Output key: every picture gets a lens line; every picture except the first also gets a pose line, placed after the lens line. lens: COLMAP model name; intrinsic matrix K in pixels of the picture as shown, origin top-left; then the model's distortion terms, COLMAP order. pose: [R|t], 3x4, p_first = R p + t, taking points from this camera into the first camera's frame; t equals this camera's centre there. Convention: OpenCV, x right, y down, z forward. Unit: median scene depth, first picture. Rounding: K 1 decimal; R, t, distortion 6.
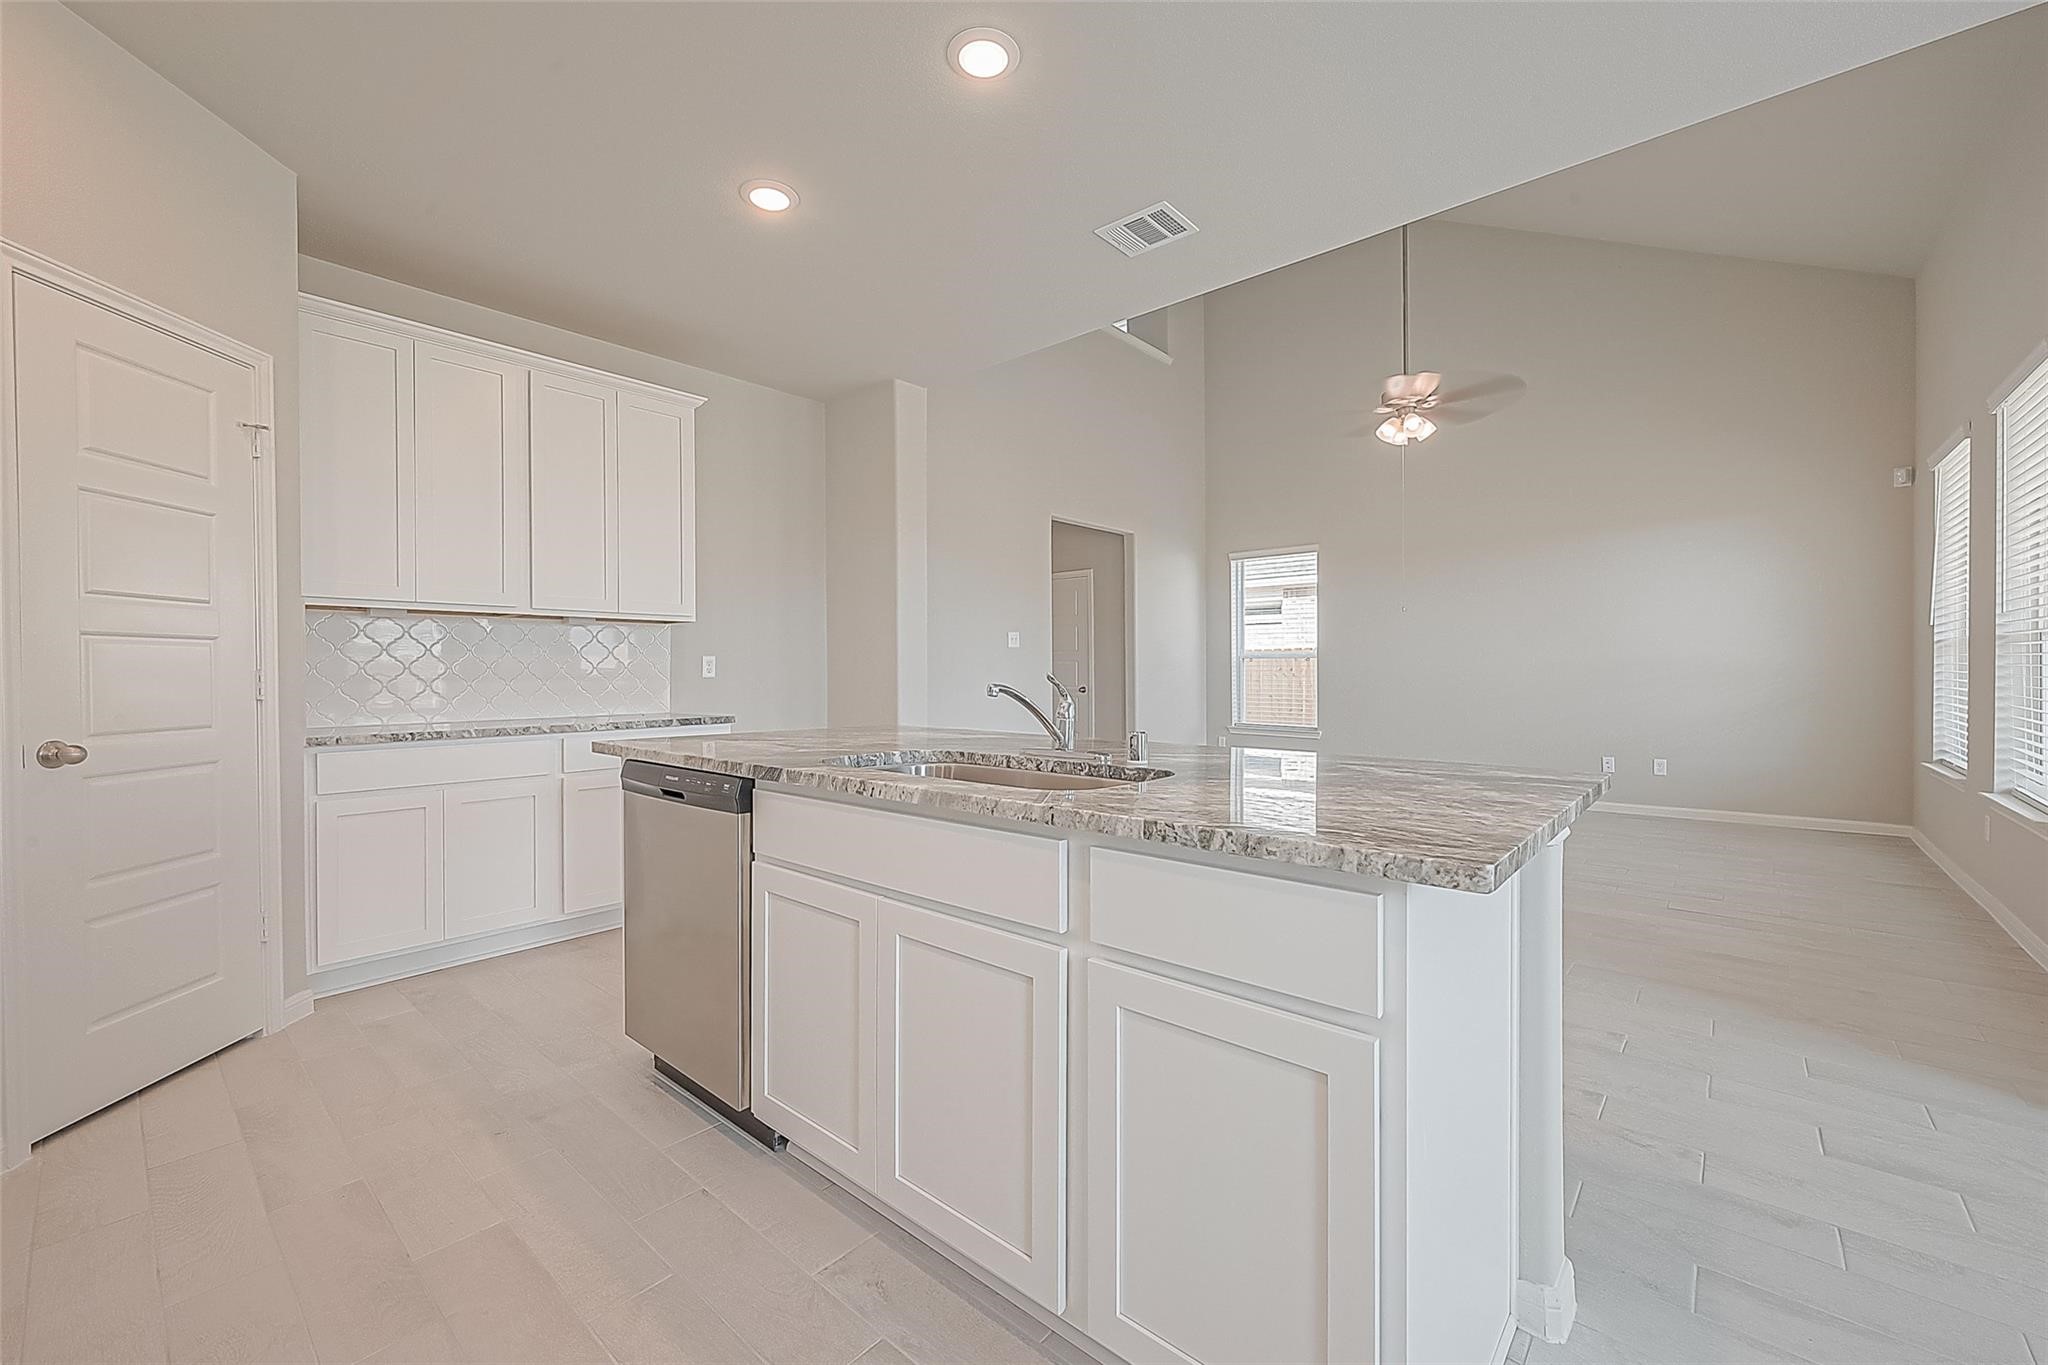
lens RADIAL K [[813.7, 0, 1011.2], [0, 813.7, 682.6], [0, 0, 1]] dist [0.001874, 0.000143]
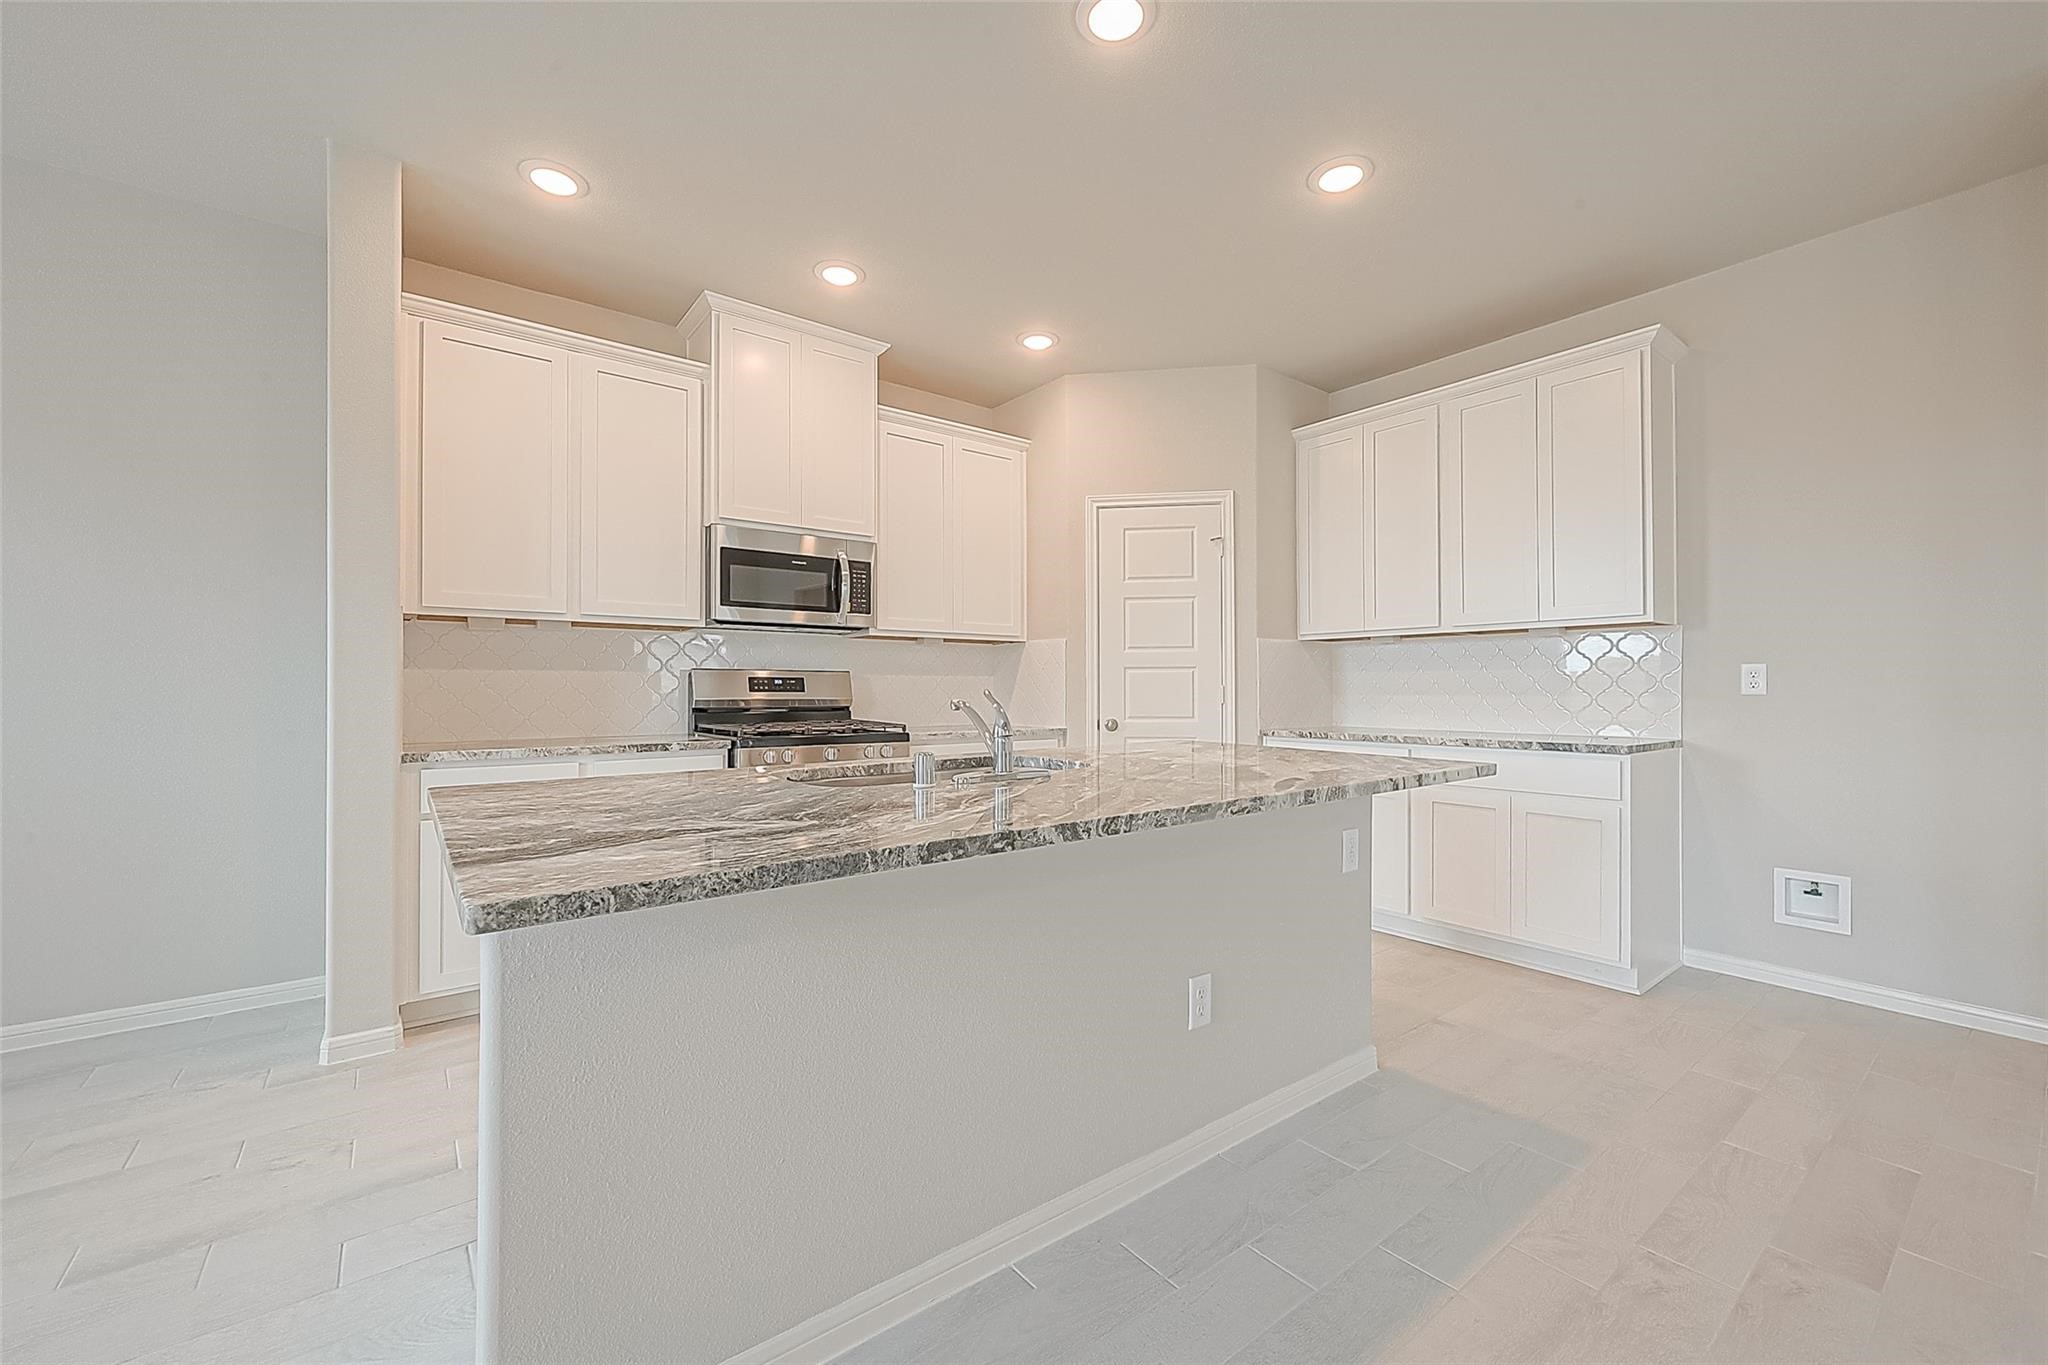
lens RADIAL K [[813.7, 0, 1009.4], [0, 813.7, 687.4], [0, 0, 1]] dist [0.001874, 0.000143]
pose [[-0.191680, 0.002631, -0.981454, 0.537264], [-0.011090, 0.999927, 0.004846, -0.010644], [0.981395, 0.011813, -0.191637, 0.619574]]
